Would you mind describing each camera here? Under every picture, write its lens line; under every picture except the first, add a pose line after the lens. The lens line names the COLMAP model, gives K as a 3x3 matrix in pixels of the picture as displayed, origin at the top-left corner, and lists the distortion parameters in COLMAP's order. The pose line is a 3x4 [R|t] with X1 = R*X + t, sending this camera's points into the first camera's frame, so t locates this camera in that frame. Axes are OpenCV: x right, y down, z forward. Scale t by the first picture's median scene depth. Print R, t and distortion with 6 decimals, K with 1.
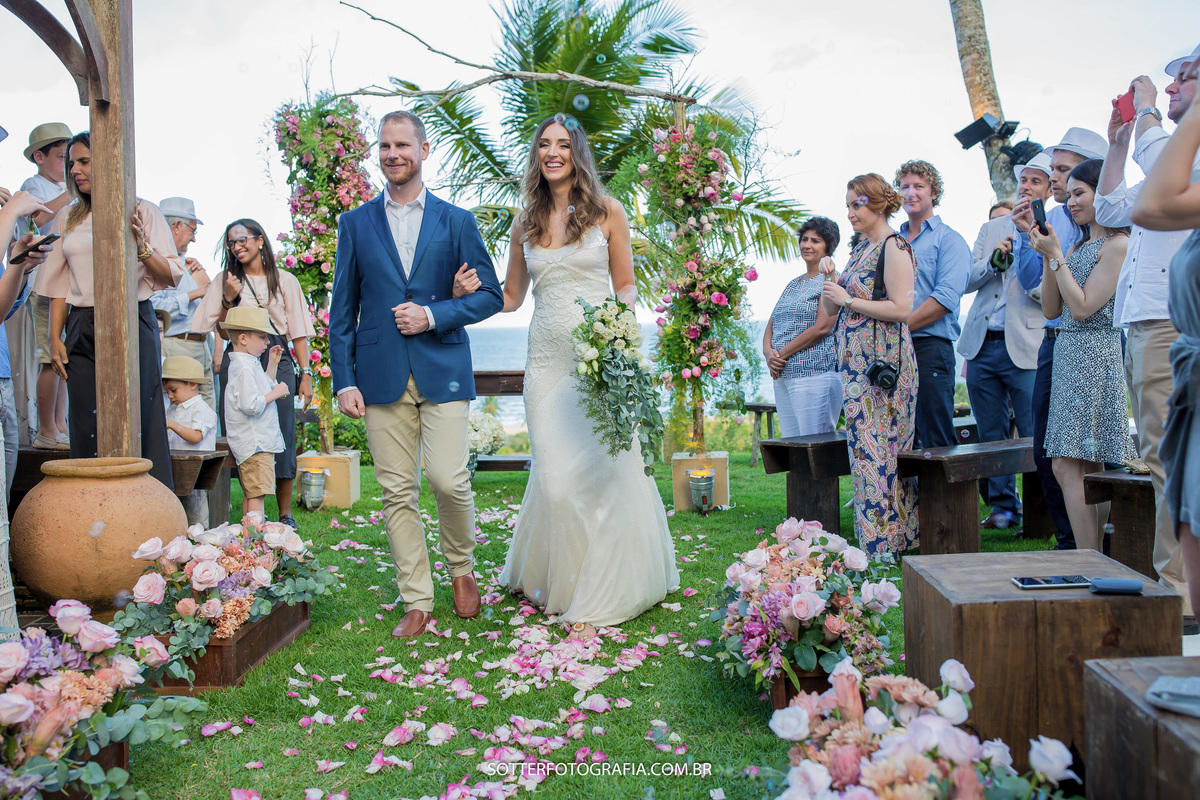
lens RADIAL K [[1147.6, 0, 602.0], [0, 1147.6, 395.2], [0, 0, 1]] dist [0.004045, 0.000000]
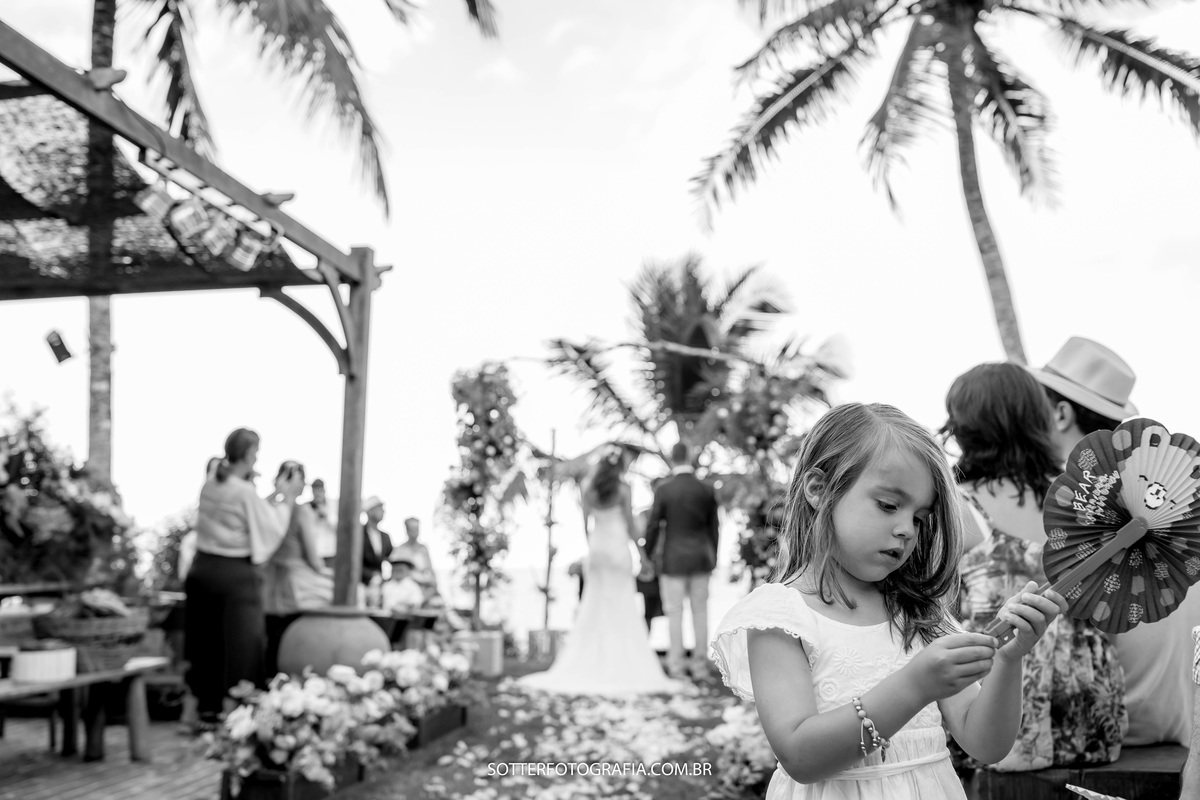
lens RADIAL K [[1147.6, 0, 593.9], [0, 1147.6, 397.0], [0, 0, 1]] dist [0.004045, 0.000000]
pose [[0.992103, -0.001720, -0.125416, 0.054180], [-0.023761, 0.979223, -0.201392, 0.050284], [0.123156, 0.202781, 0.971449, -0.297511]]
